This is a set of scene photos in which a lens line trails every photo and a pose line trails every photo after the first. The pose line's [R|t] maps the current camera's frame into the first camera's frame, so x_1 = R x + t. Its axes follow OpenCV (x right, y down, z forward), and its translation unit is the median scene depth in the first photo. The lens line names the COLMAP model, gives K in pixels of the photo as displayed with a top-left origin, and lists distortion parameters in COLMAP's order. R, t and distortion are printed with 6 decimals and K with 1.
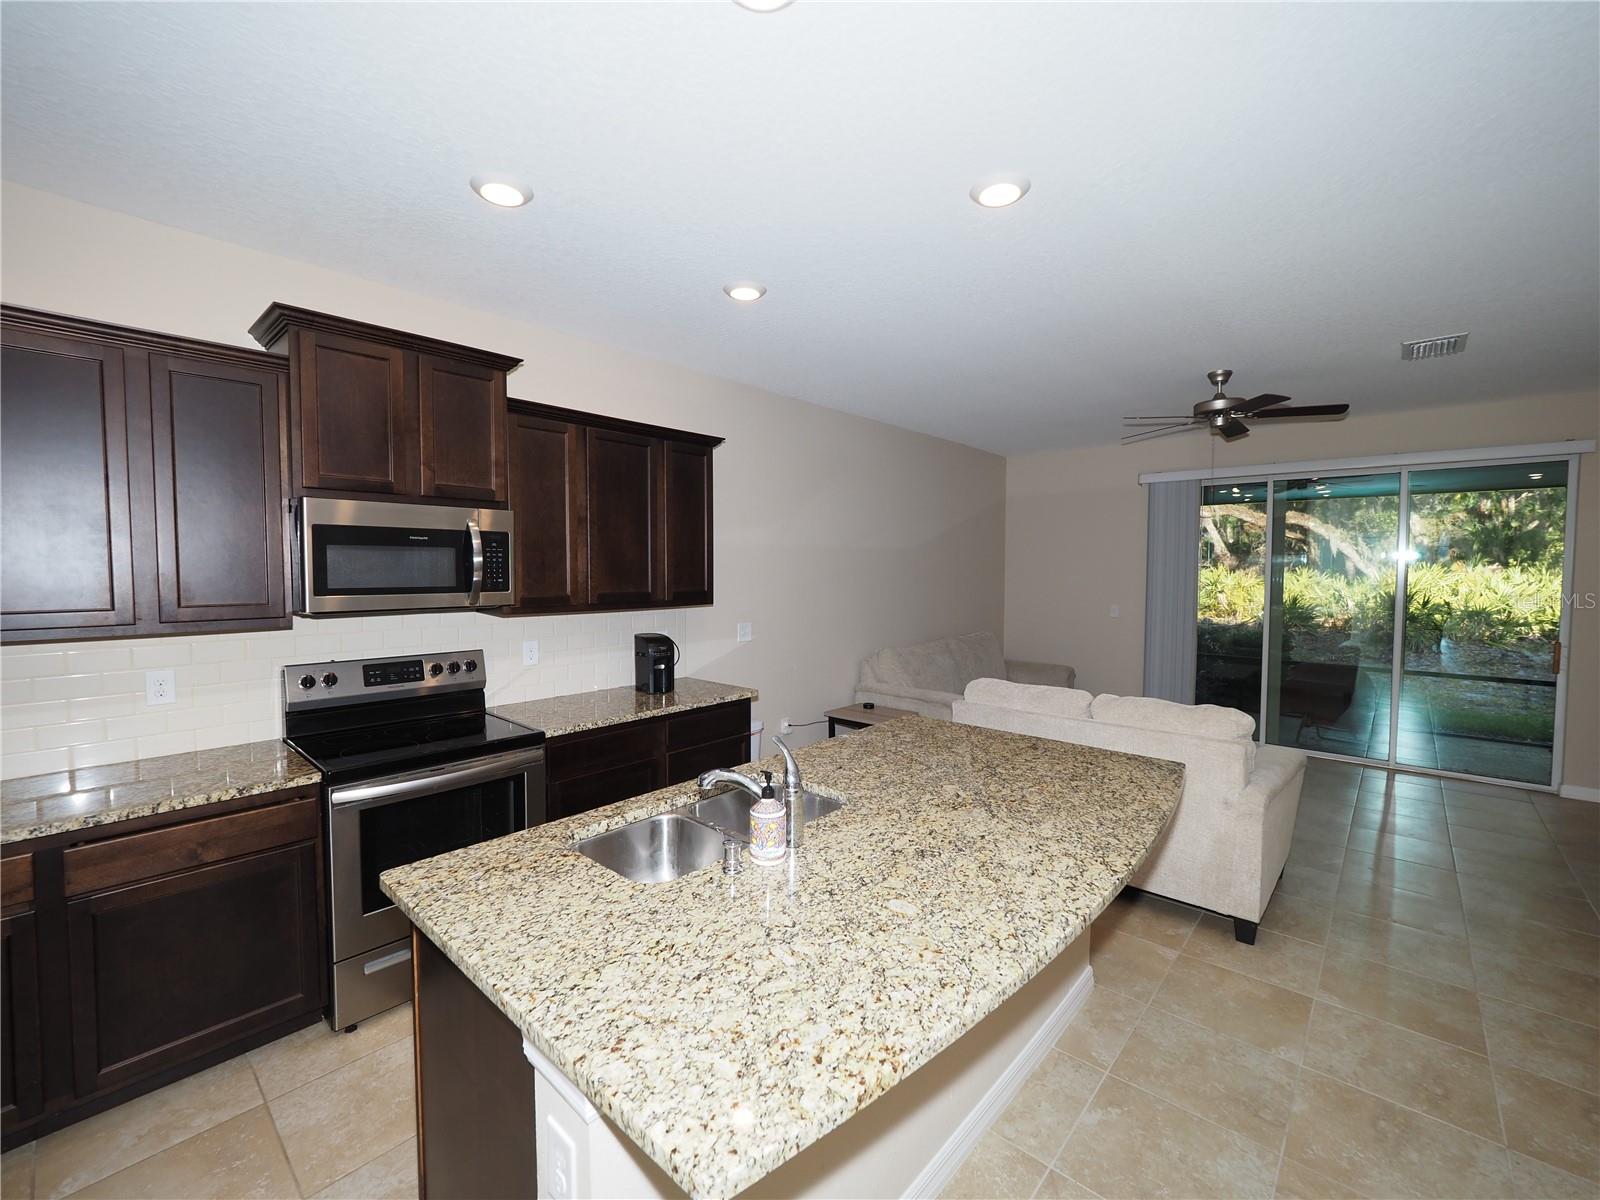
lens RADIAL K [[674.7, 0, 794.6], [0, 674.7, 594.8], [0, 0, 1]] dist [0.001592, -0.000218]
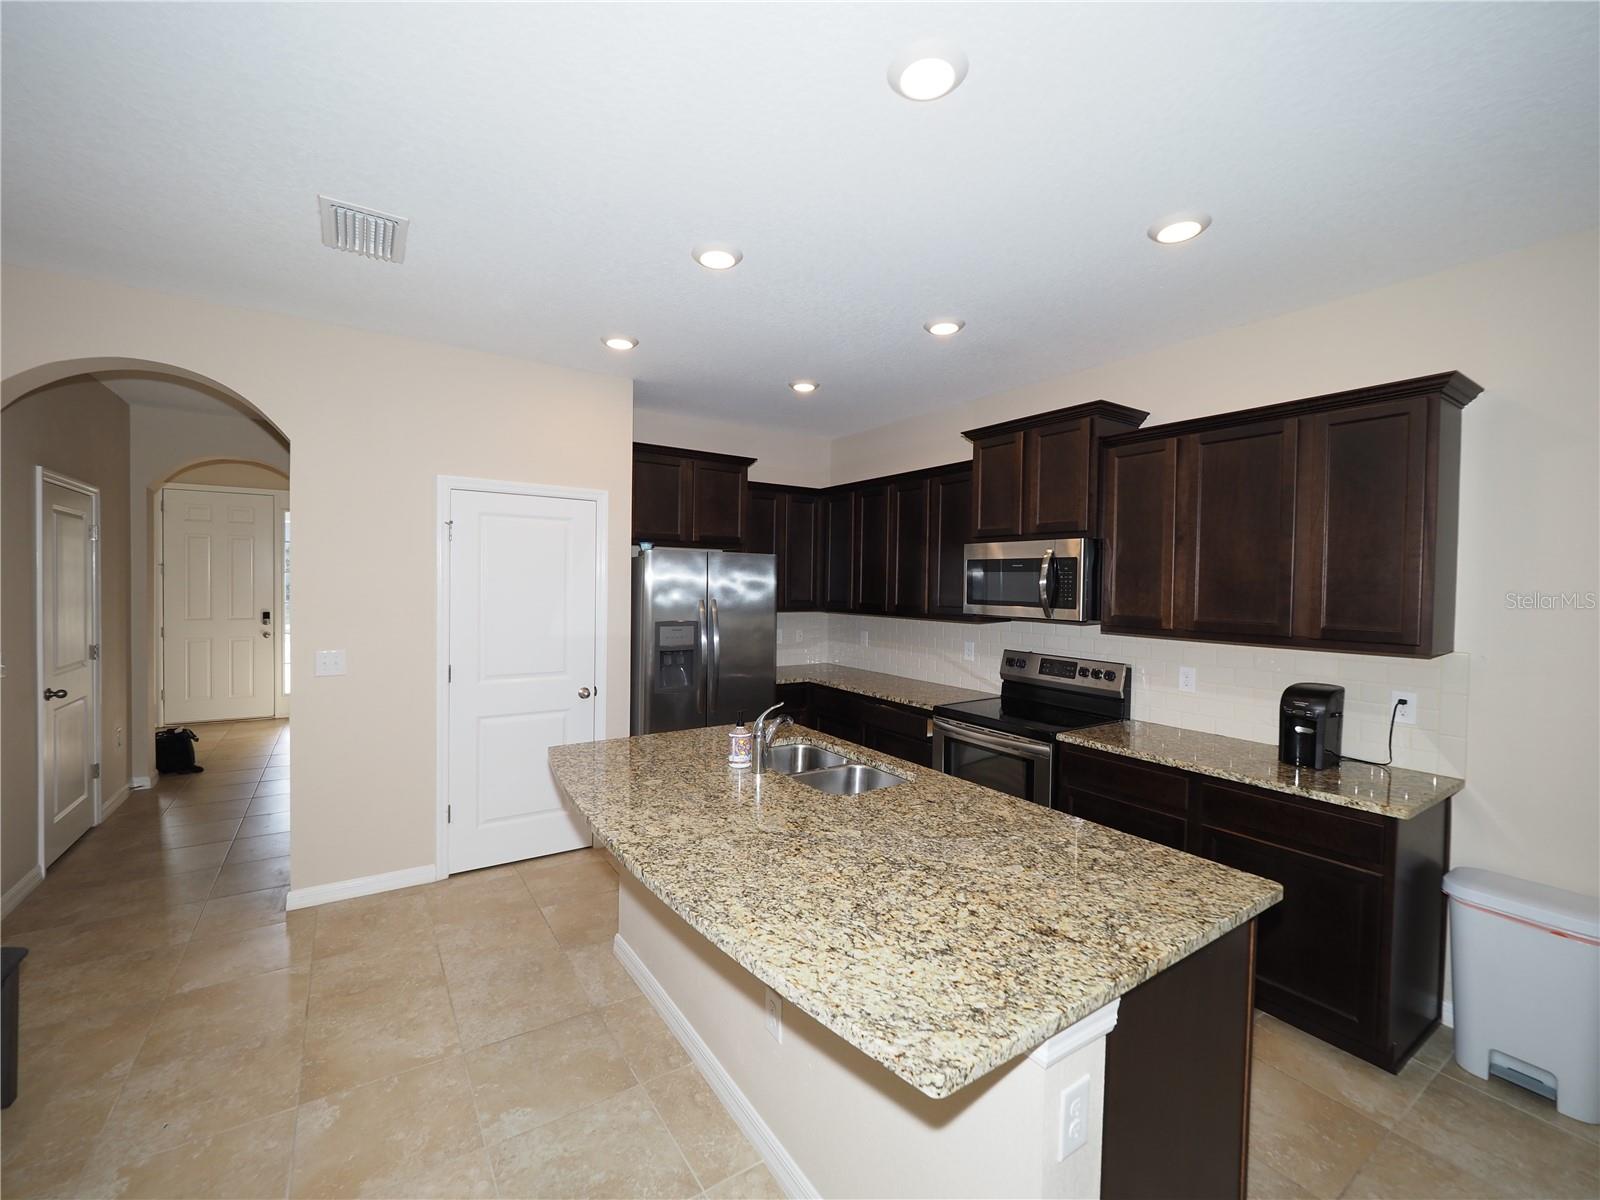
lens RADIAL K [[674.7, 0, 794.6], [0, 674.7, 594.8], [0, 0, 1]] dist [0.001592, -0.000218]
pose [[-0.246608, 0.012586, -0.969034, 0.832539], [-0.058004, 0.997931, 0.027723, -0.034803], [0.967378, 0.063044, -0.245368, 0.846587]]
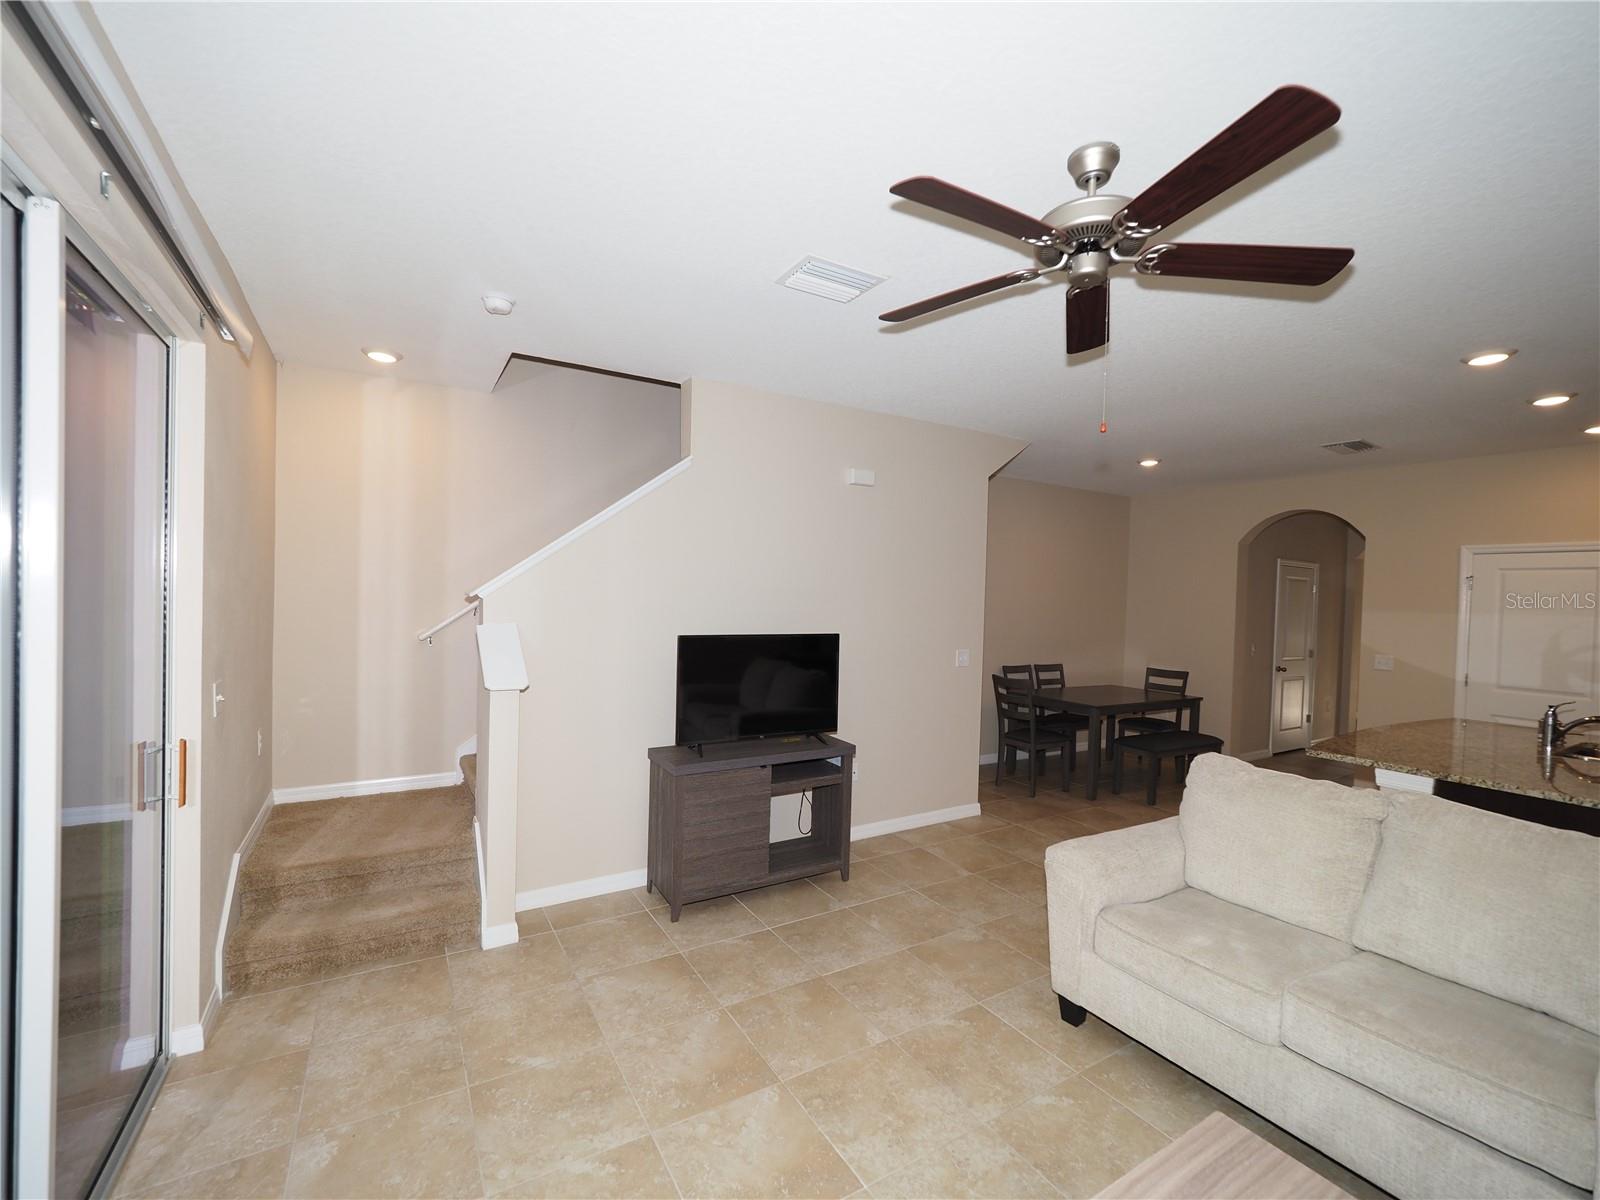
lens RADIAL K [[671.6, 0, 781.3], [0, 671.6, 608.0], [0, 0, 1]] dist [-0.001667, -0.005459]
pose [[-0.954625, -0.035706, 0.295663, 1.033400], [-0.018214, 0.997928, 0.061707, -0.093698], [-0.297254, 0.053522, -0.953297, 2.233612]]
